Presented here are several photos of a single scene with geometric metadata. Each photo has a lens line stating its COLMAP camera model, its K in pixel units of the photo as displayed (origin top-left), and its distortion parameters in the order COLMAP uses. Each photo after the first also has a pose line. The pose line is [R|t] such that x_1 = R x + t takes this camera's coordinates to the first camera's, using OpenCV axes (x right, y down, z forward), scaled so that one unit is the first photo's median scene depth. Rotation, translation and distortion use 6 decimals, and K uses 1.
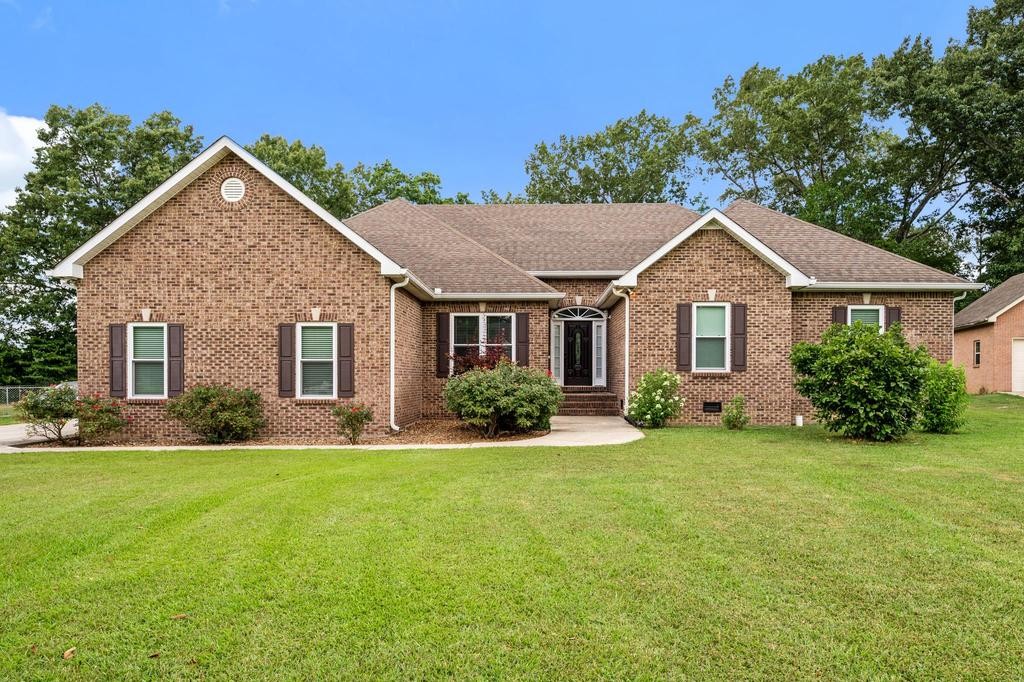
lens RADIAL K [[441.1, 0, 511.7], [0, 441.1, 362.3], [0, 0, 1]] dist [-0.001271, -0.000230]
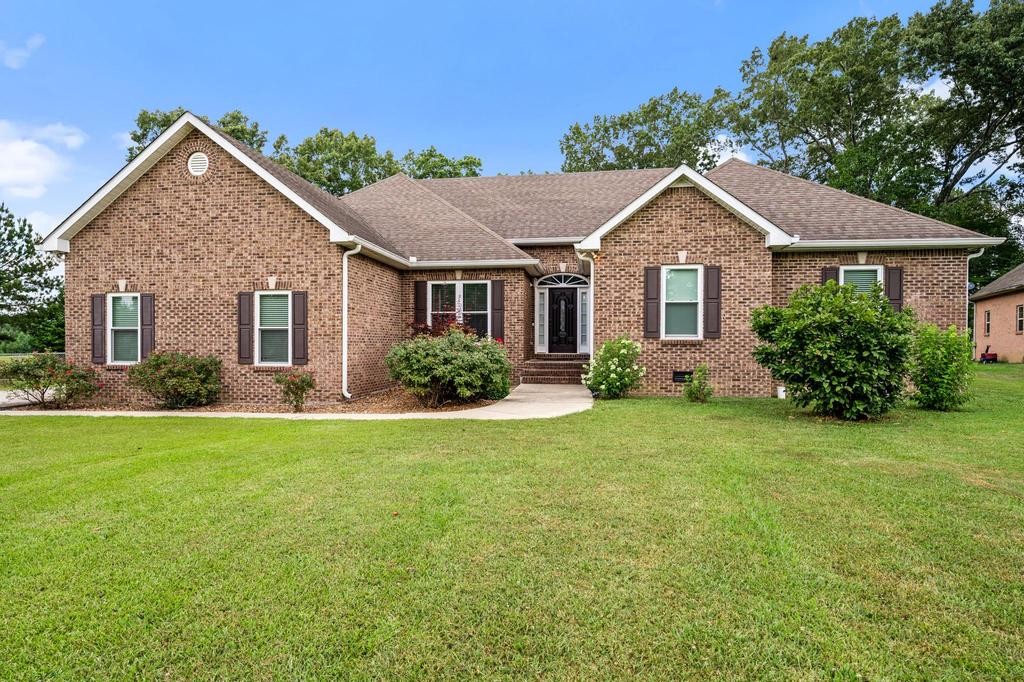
lens RADIAL K [[408.6, 0, 510.2], [0, 408.6, 331.9], [0, 0, 1]] dist [-0.001185, -0.000041]
pose [[0.995635, -0.002260, -0.093304, 0.170633], [0.002663, 0.999988, 0.004202, 0.001730], [0.093293, -0.004432, 0.995629, 0.101503]]
